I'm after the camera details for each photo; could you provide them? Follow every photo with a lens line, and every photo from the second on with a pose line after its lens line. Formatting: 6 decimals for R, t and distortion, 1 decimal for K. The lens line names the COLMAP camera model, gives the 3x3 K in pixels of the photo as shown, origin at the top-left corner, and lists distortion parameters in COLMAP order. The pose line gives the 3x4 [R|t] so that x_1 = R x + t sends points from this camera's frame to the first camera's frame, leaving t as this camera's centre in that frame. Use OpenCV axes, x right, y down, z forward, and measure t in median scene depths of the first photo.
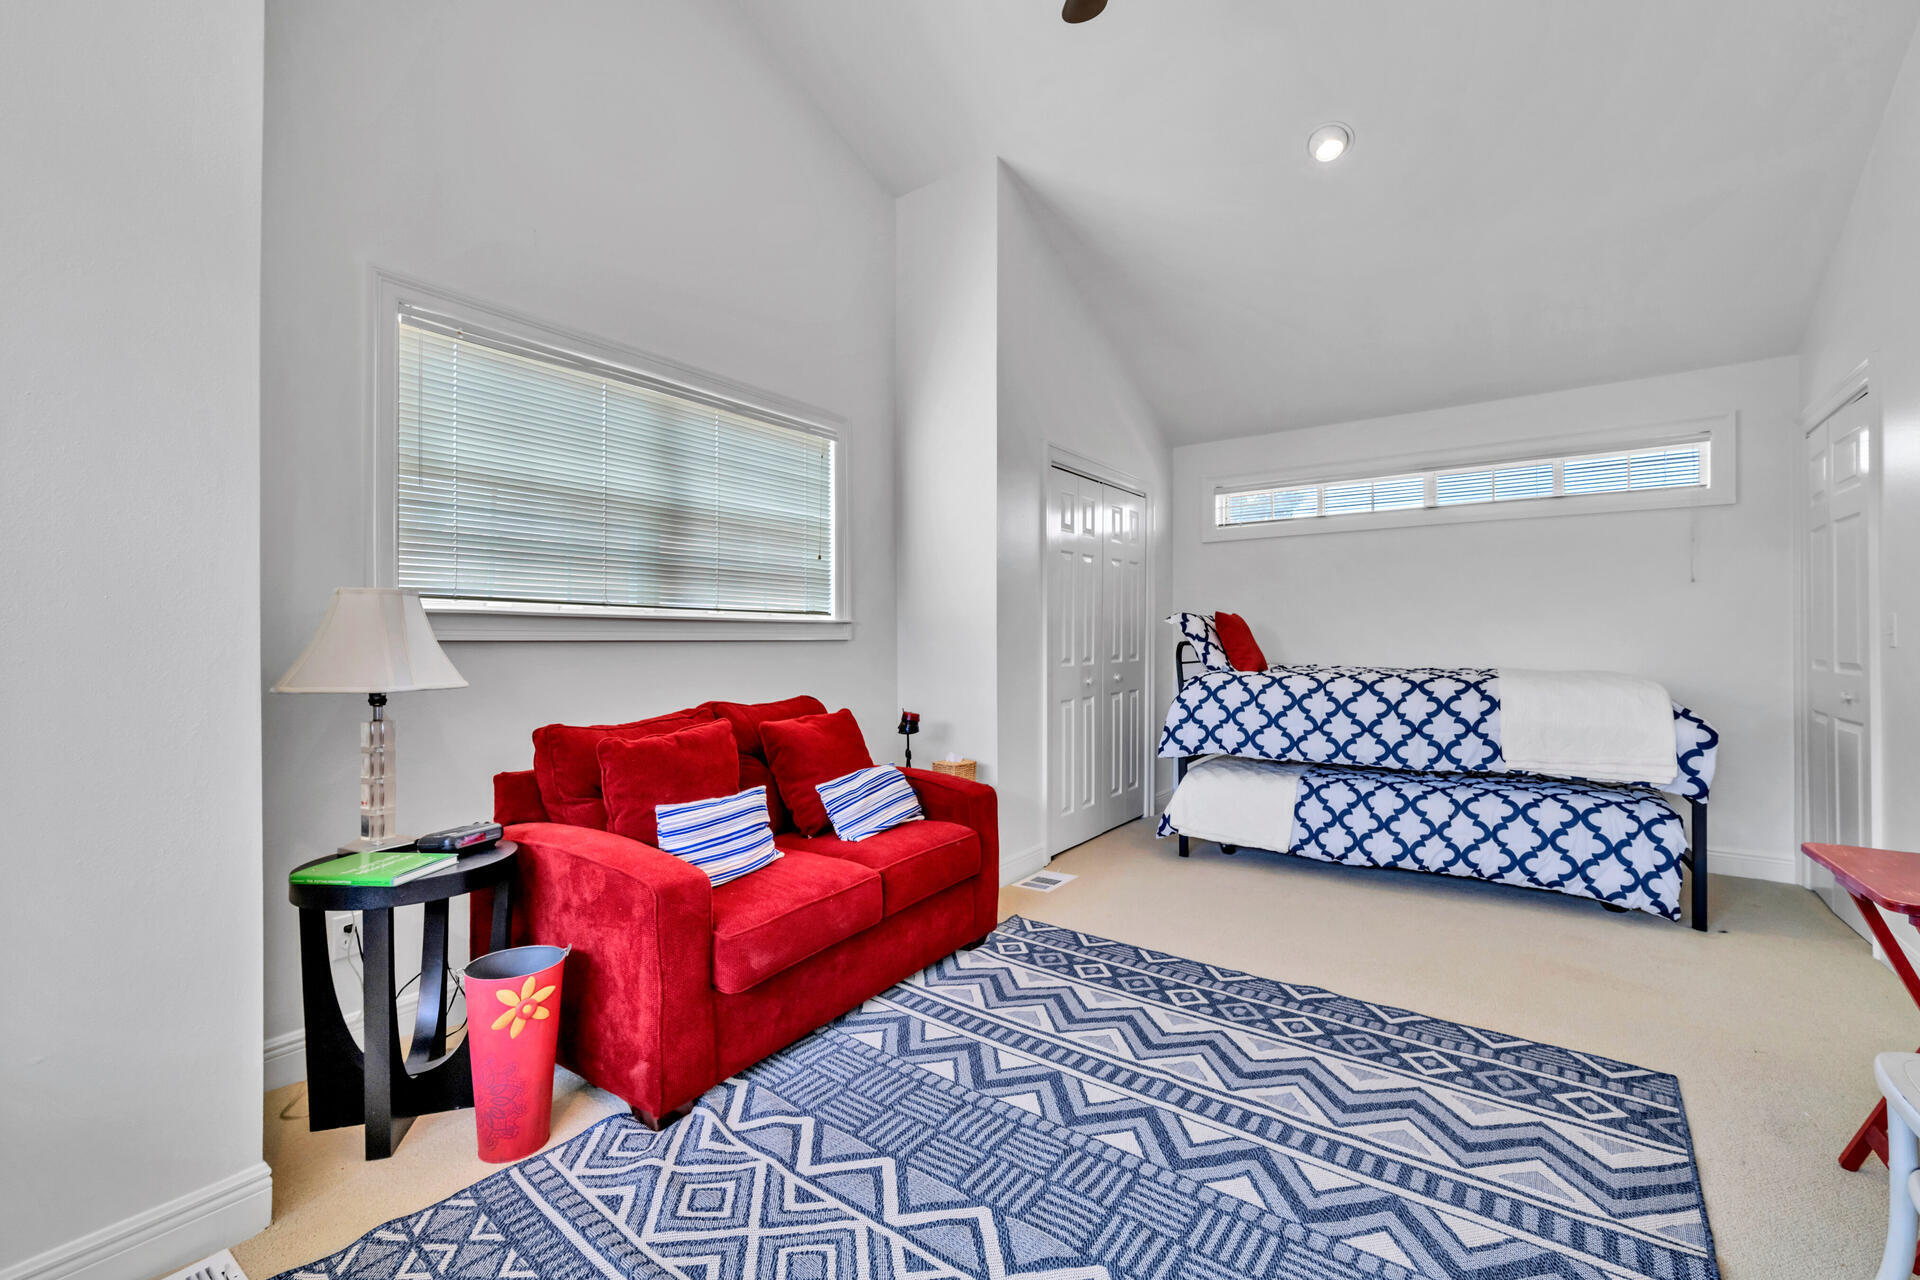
lens RADIAL K [[821.3, 0, 950.8], [0, 821.3, 643.1], [0, 0, 1]] dist [-0.001876, -0.000179]
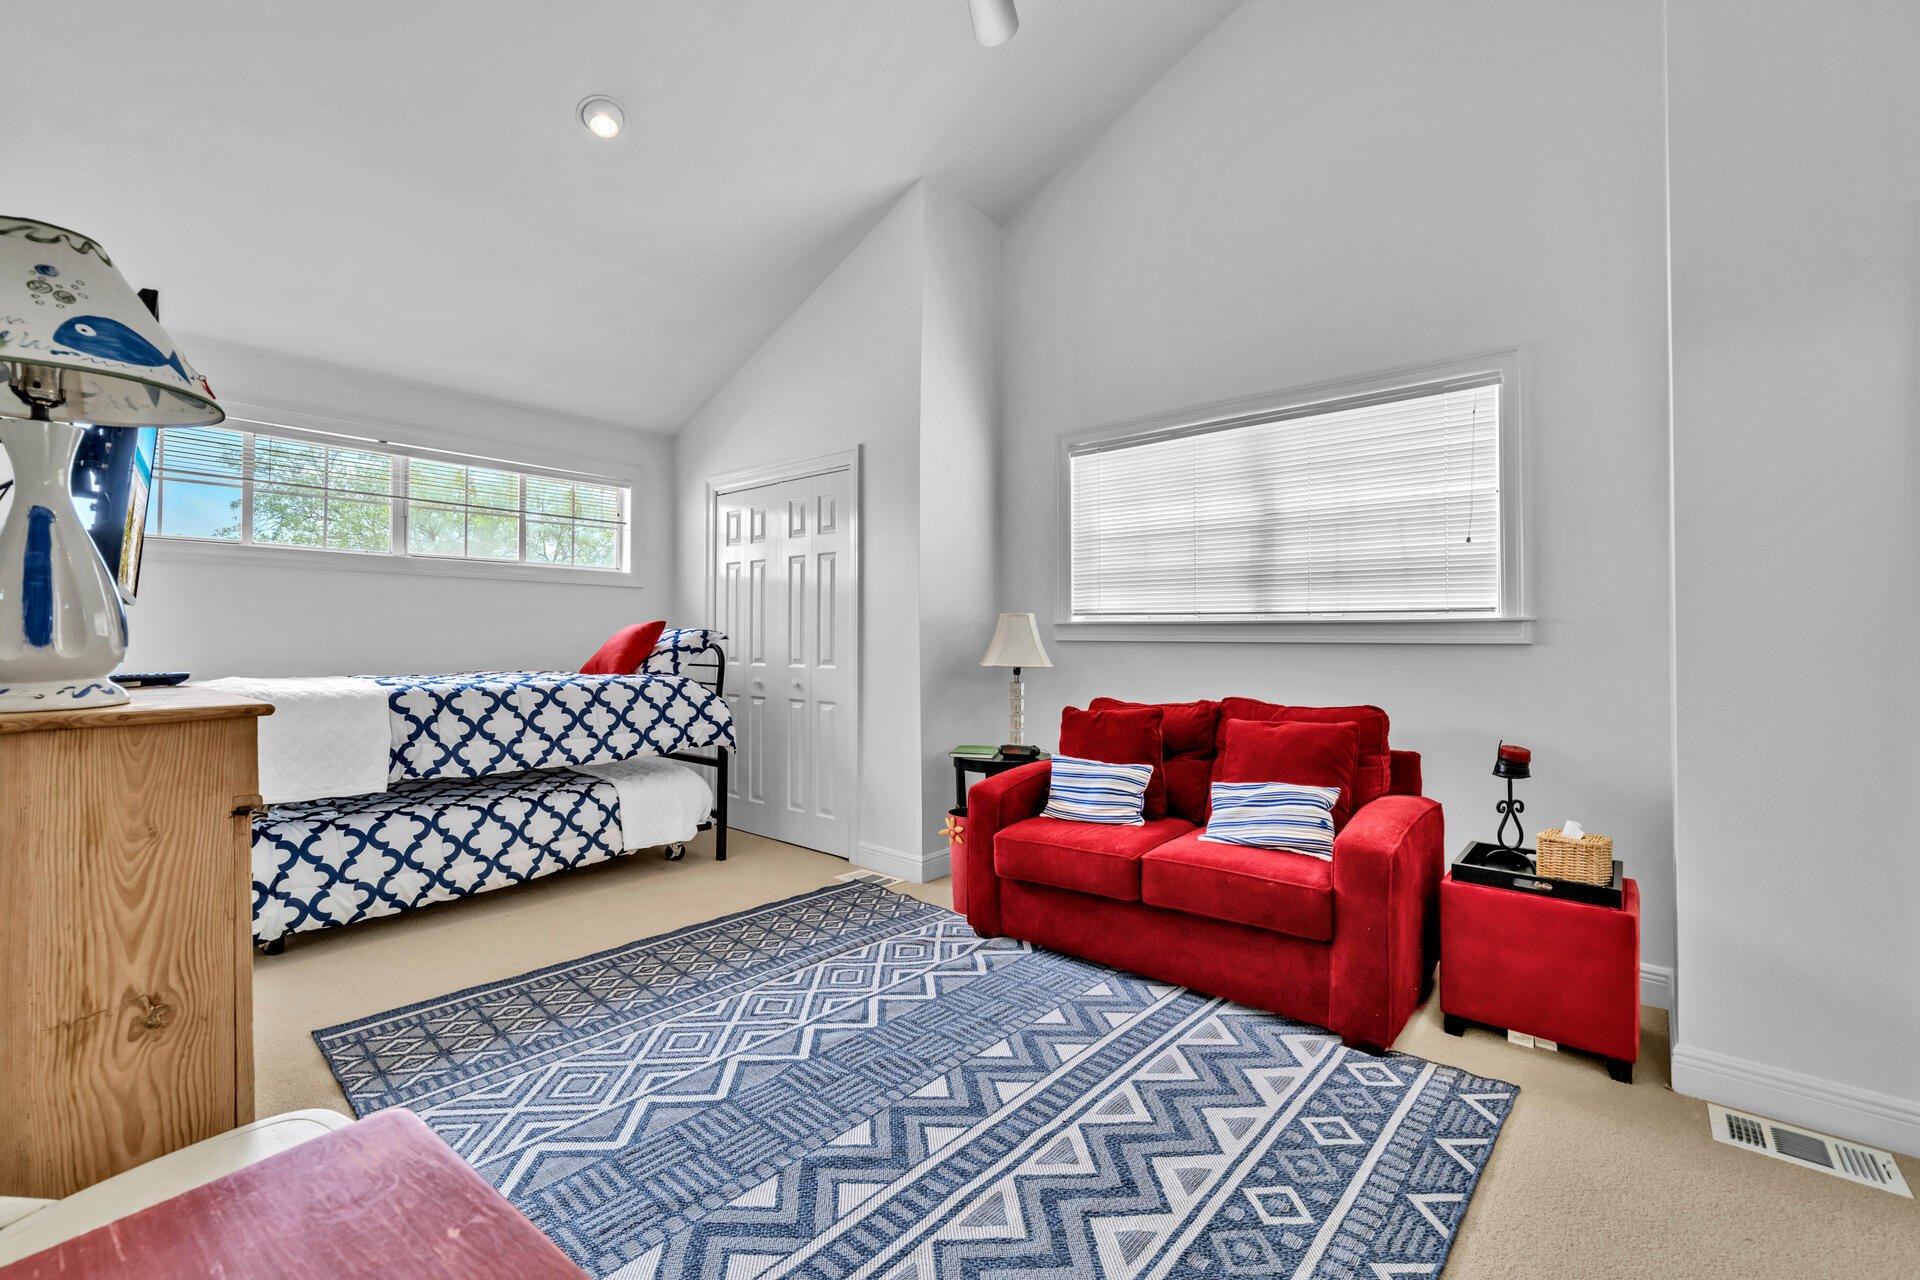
lens RADIAL K [[821.3, 0, 953.5], [0, 821.3, 635.7], [0, 0, 1]] dist [-0.001876, -0.000179]
pose [[-0.097802, -0.000737, -0.995206, 0.950696], [-0.007176, 0.999974, -0.000035, -0.010140], [0.995180, 0.007138, -0.097805, 0.810384]]
